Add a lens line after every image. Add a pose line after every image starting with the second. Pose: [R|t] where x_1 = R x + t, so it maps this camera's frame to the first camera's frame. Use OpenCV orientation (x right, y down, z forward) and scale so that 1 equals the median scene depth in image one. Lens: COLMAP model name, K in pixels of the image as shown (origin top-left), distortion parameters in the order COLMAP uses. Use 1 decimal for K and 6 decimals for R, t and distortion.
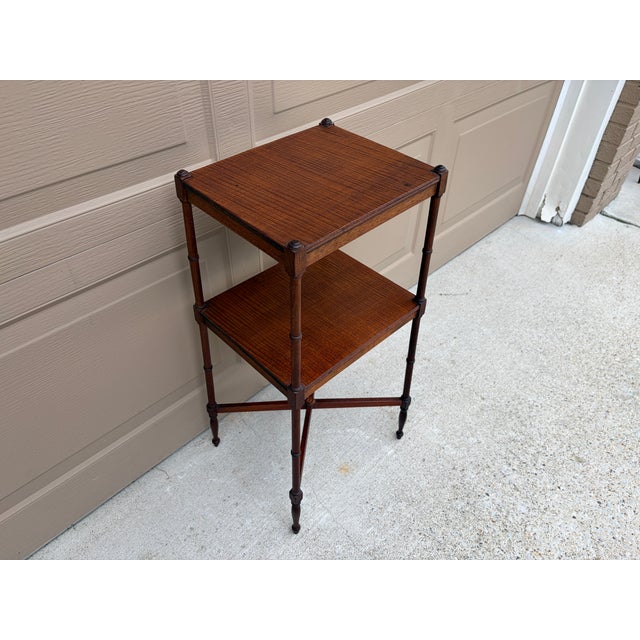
lens RADIAL K [[492.3, 0, 318.6], [0, 492.3, 323.6], [0, 0, 1]] dist [0.045936, -0.057759]
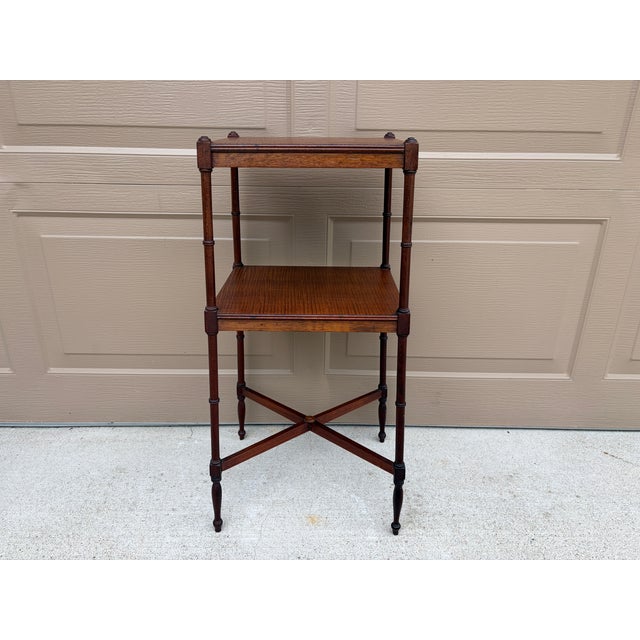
lens RADIAL K [[492.3, 0, 316.2], [0, 492.3, 321.7], [0, 0, 1]] dist [0.045936, -0.057759]
pose [[0.709401, 0.255894, -0.656711, 0.543193], [-0.478140, 0.859289, -0.181671, 0.159412], [0.517816, 0.442877, 0.731934, 0.240911]]
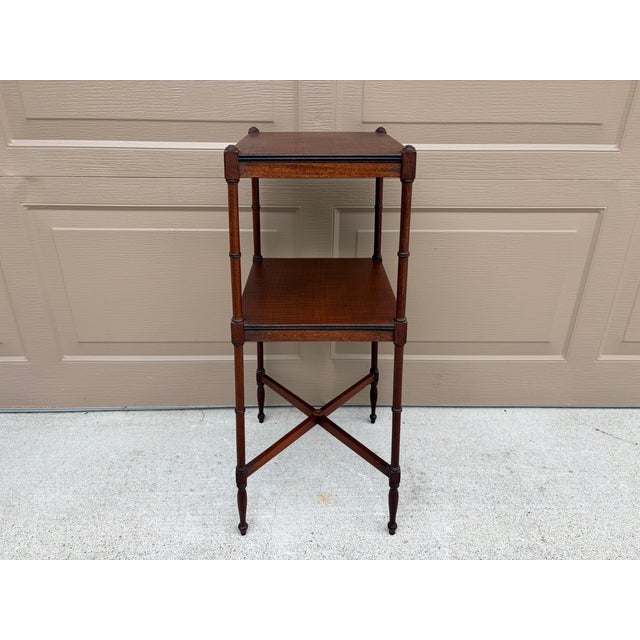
lens RADIAL K [[492.3, 0, 316.6], [0, 492.3, 323.0], [0, 0, 1]] dist [0.045936, -0.057759]
pose [[0.722473, 0.288060, -0.628533, 0.535306], [-0.466292, 0.874219, -0.135325, 0.148938], [0.510494, 0.390848, 0.765920, 0.185000]]
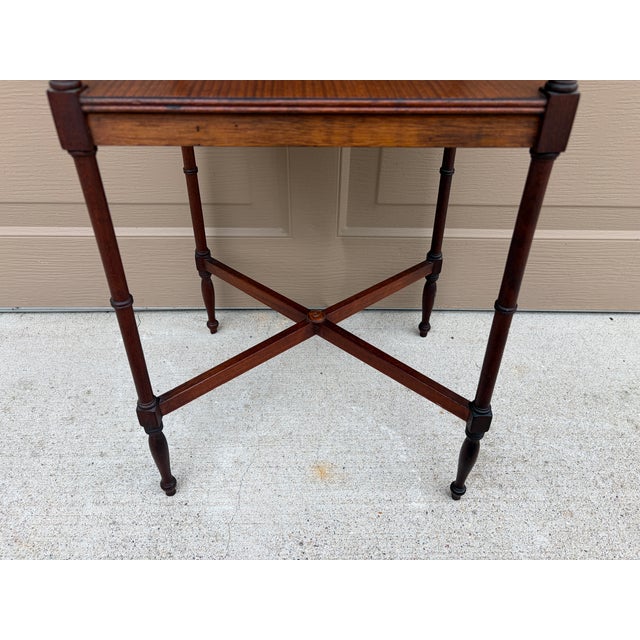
lens RADIAL K [[492.3, 0, 317.7], [0, 492.3, 320.8], [0, 0, 1]] dist [0.045936, -0.057759]
pose [[0.710593, 0.438547, -0.550212, 0.280212], [-0.474202, 0.876210, 0.085956, 0.111971], [0.519797, 0.199832, 0.830589, 0.539074]]
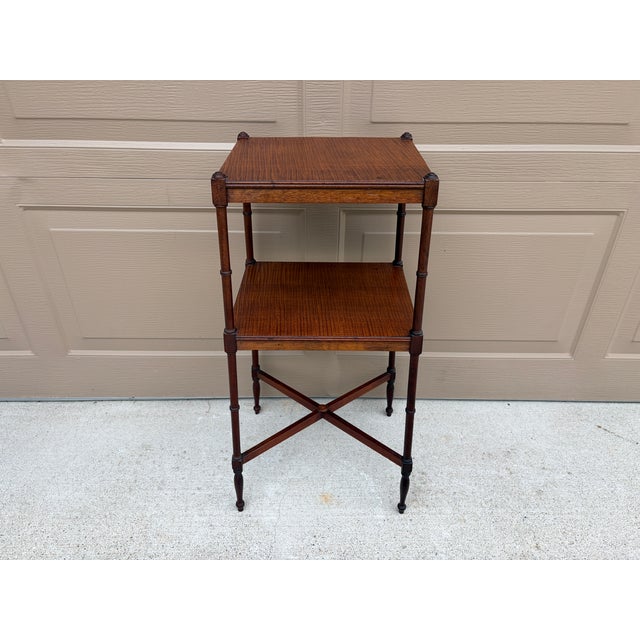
lens RADIAL K [[492.3, 0, 318.2], [0, 492.3, 322.1], [0, 0, 1]] dist [0.045936, -0.057759]
pose [[0.710806, 0.370462, -0.597924, 0.491010], [-0.474256, 0.880194, -0.018440, 0.028094], [0.519458, 0.296676, 0.801341, 0.153488]]
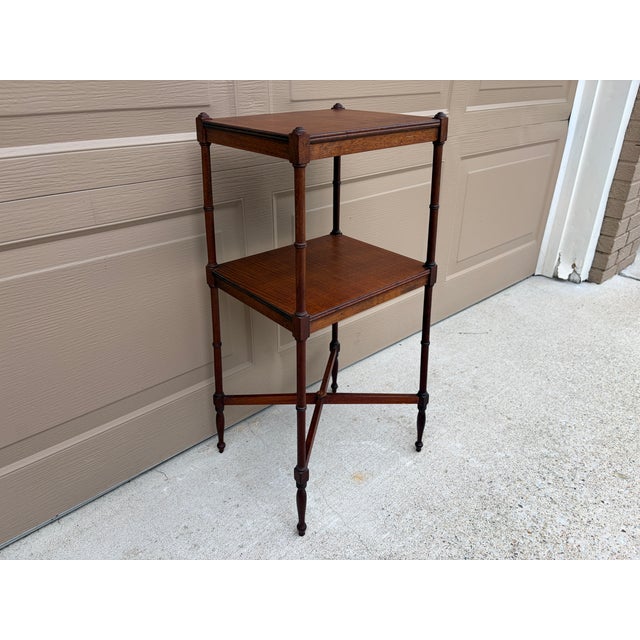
lens RADIAL K [[492.3, 0, 320.1], [0, 492.3, 321.6], [0, 0, 1]] dist [0.045936, -0.057759]
pose [[0.998632, 0.006973, -0.051820, 0.028522], [-0.020478, 0.964056, -0.264910, 0.269150], [0.048110, 0.265609, 0.962880, 0.046088]]
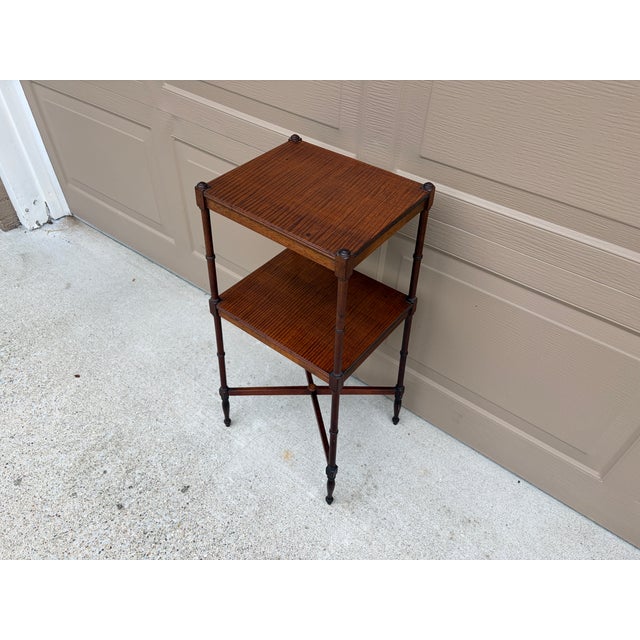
lens RADIAL K [[492.3, 0, 311.2], [0, 492.3, 322.4], [0, 0, 1]] dist [0.045936, -0.057759]
pose [[0.130719, 0.682504, -0.719097, 0.661378], [-0.687681, 0.584888, 0.430116, -0.391781], [0.714147, 0.438285, 0.545802, 0.326983]]
